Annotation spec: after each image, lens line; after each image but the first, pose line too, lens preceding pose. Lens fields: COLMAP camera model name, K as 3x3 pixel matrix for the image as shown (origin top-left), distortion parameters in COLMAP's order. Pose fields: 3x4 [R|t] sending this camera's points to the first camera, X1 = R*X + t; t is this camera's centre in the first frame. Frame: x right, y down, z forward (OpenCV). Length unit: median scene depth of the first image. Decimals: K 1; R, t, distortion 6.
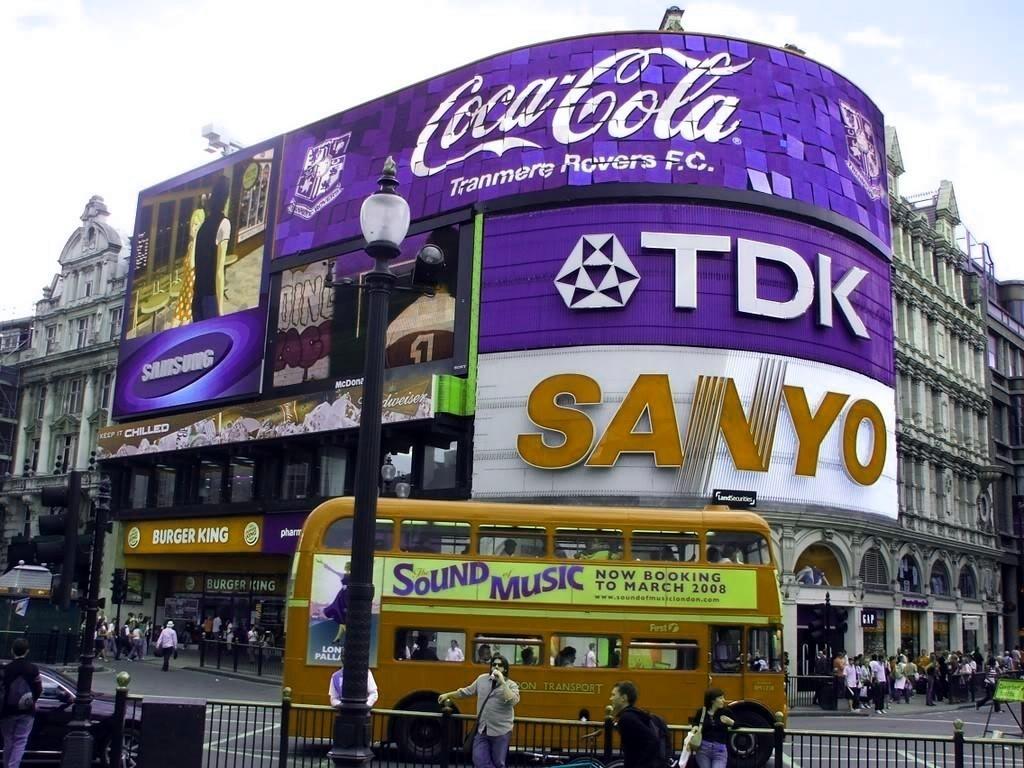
lens RADIAL K [[1156.4, 0, 540.7], [0, 1156.4, 378.5], [0, 0, 1]] dist [-0.234509, 0.314928]
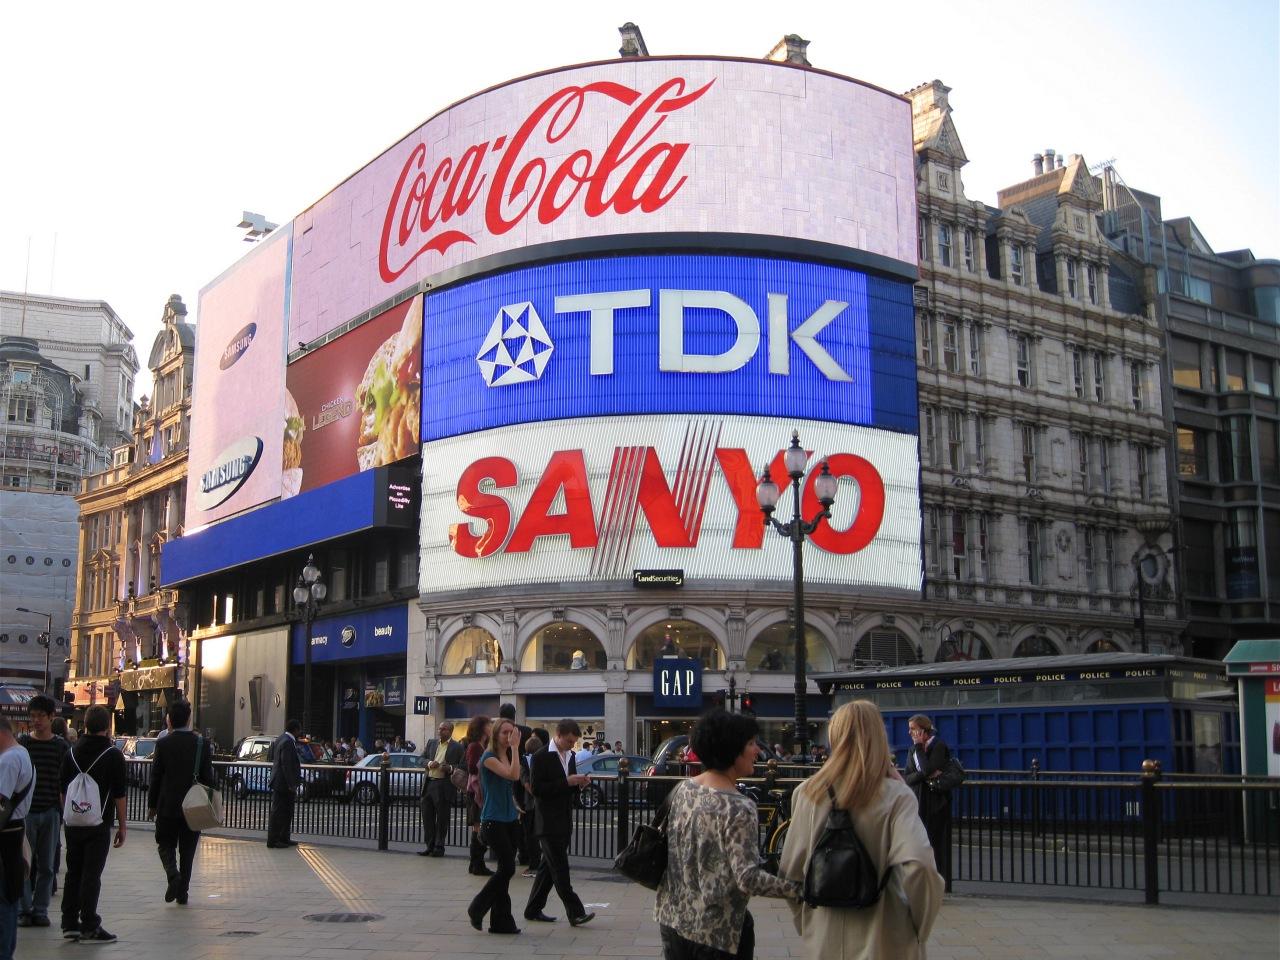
lens RADIAL K [[1582.6, 0, 565.7], [0, 1582.6, 481.3], [0, 0, 1]] dist [-0.161524, 0.044816]
pose [[0.942082, -0.083044, -0.324938, 0.420866], [0.093404, 0.995493, 0.016387, 0.000148], [0.322113, -0.045788, 0.945593, -0.171417]]
